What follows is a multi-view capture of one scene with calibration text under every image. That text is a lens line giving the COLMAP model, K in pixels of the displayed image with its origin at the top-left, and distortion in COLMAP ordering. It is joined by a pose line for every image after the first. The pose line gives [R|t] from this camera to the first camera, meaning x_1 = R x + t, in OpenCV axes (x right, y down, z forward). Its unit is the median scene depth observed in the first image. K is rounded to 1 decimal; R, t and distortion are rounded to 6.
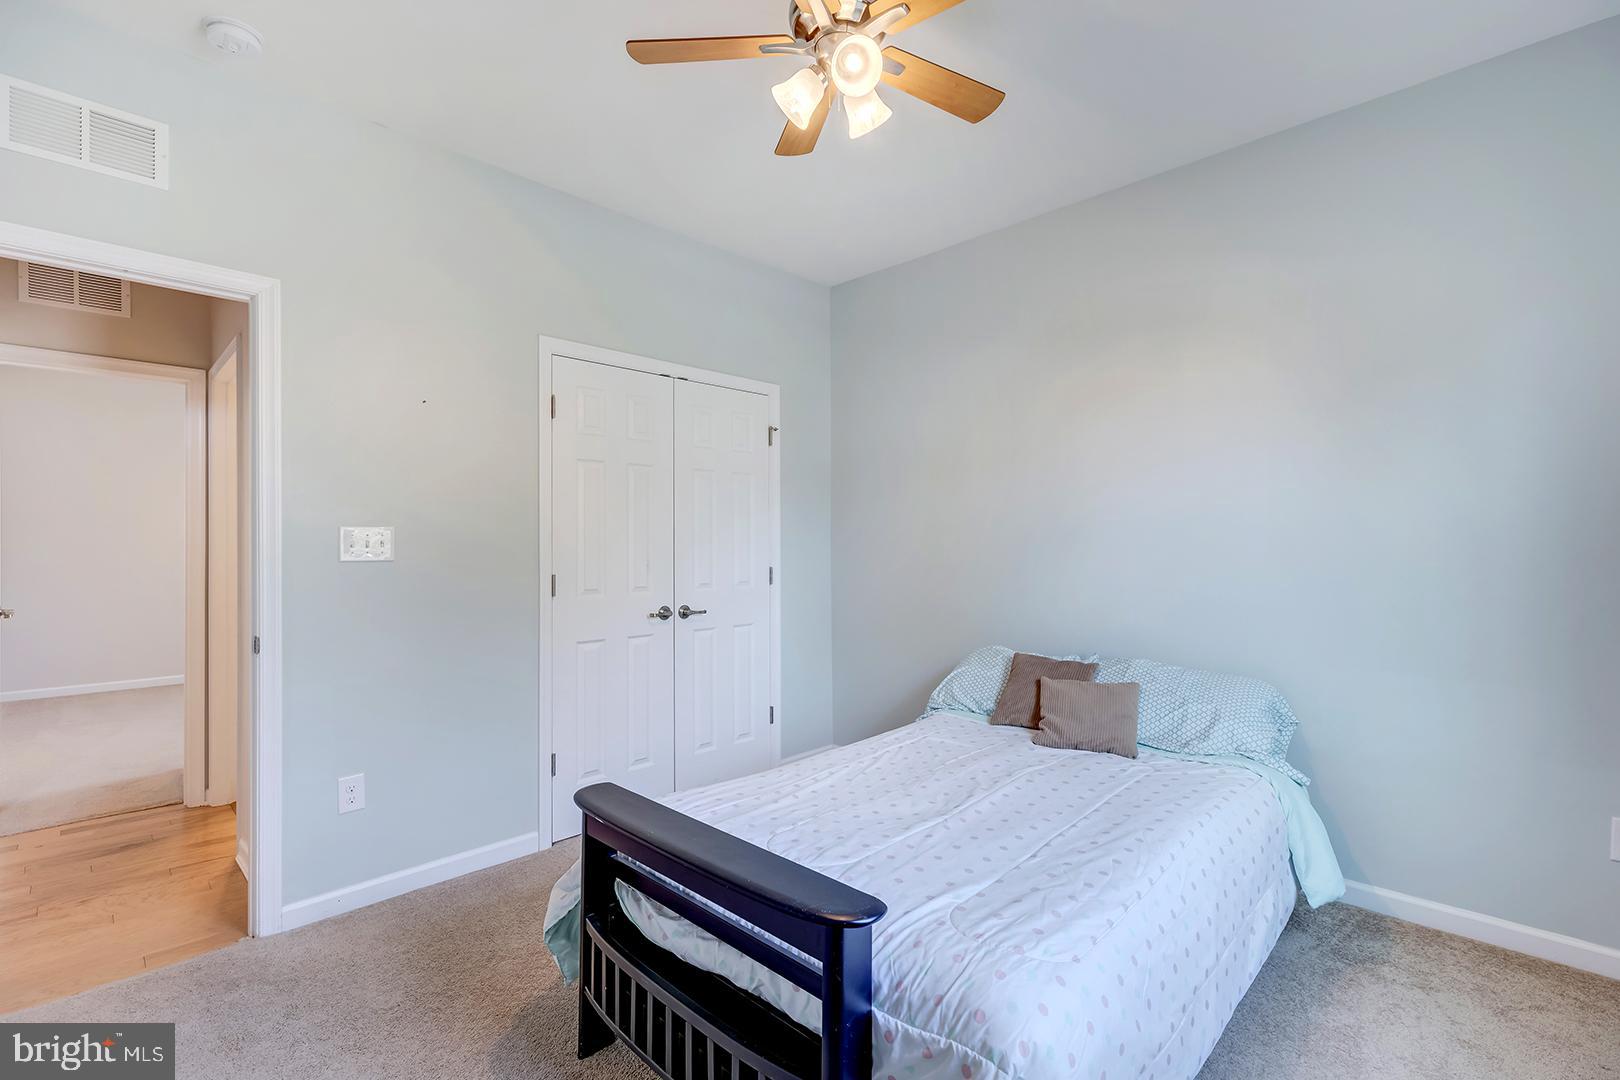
lens RADIAL K [[733.3, 0, 812.0], [0, 733.3, 544.4], [0, 0, 1]] dist [0.003606, 0.000174]
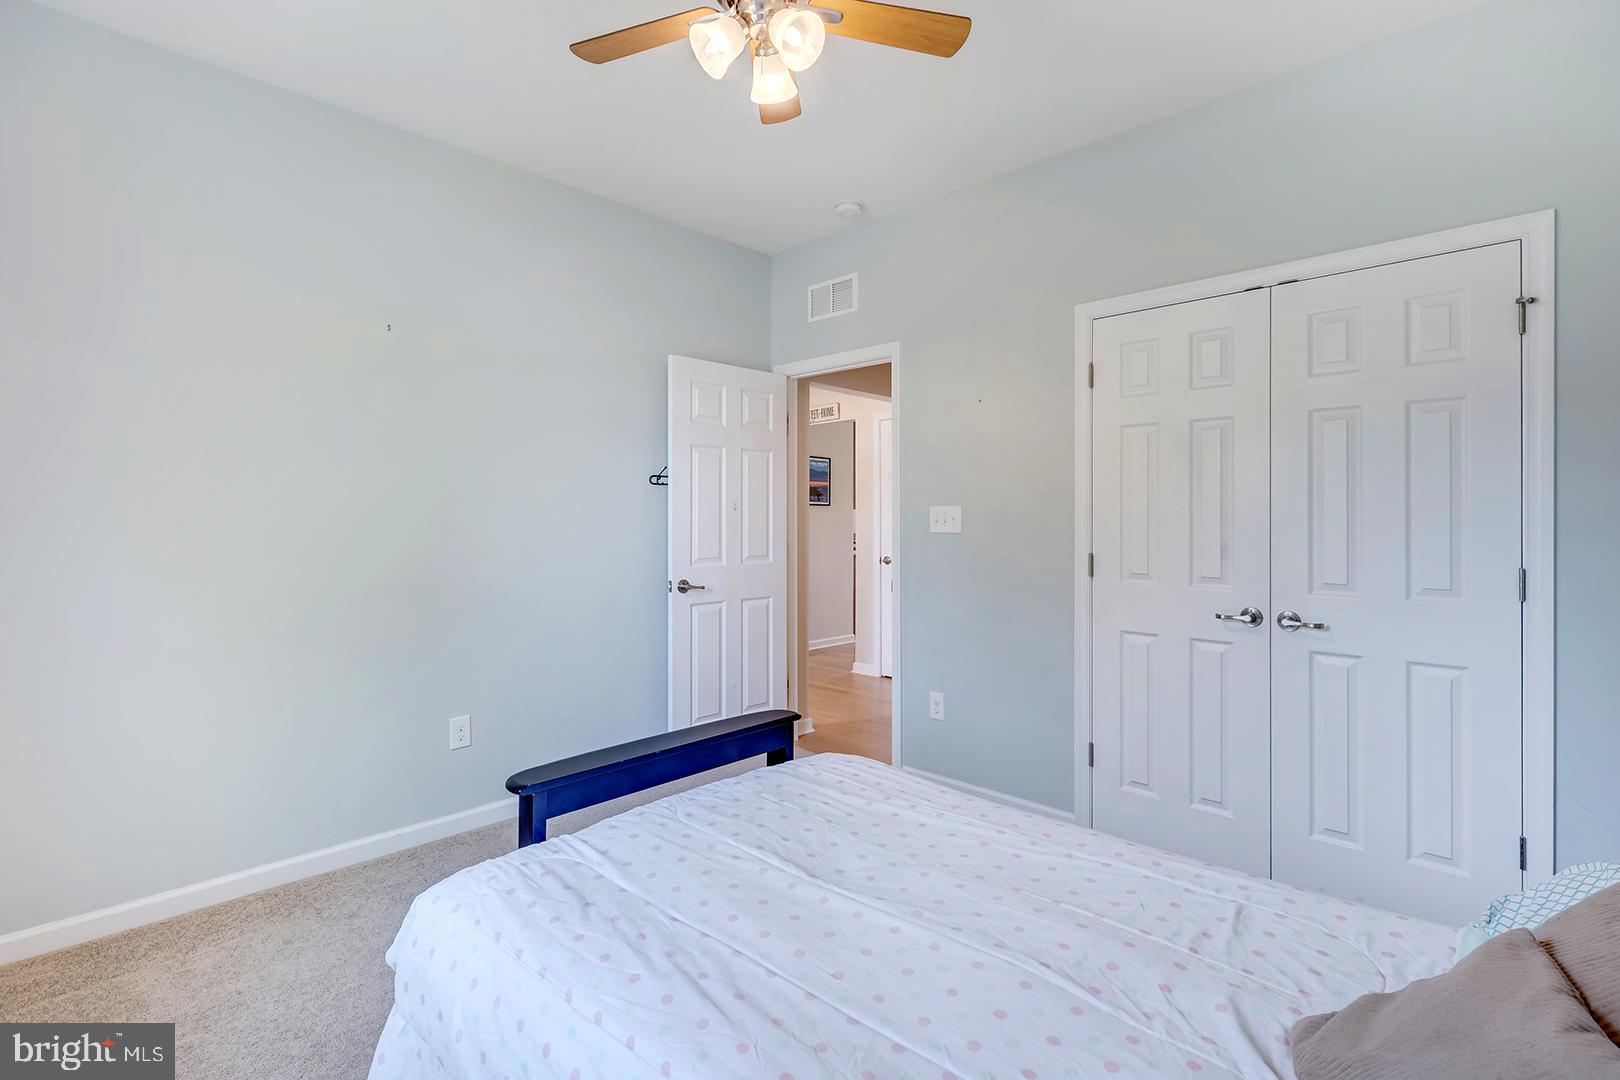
lens RADIAL K [[757.2, 0, 810.0], [0, 757.2, 519.9], [0, 0, 1]] dist [0.002702, 0.000047]
pose [[-0.000544, 0.005903, -0.999982, 0.896407], [-0.003631, 0.999976, 0.005905, -0.008944], [0.999993, 0.003634, -0.000522, 0.919607]]
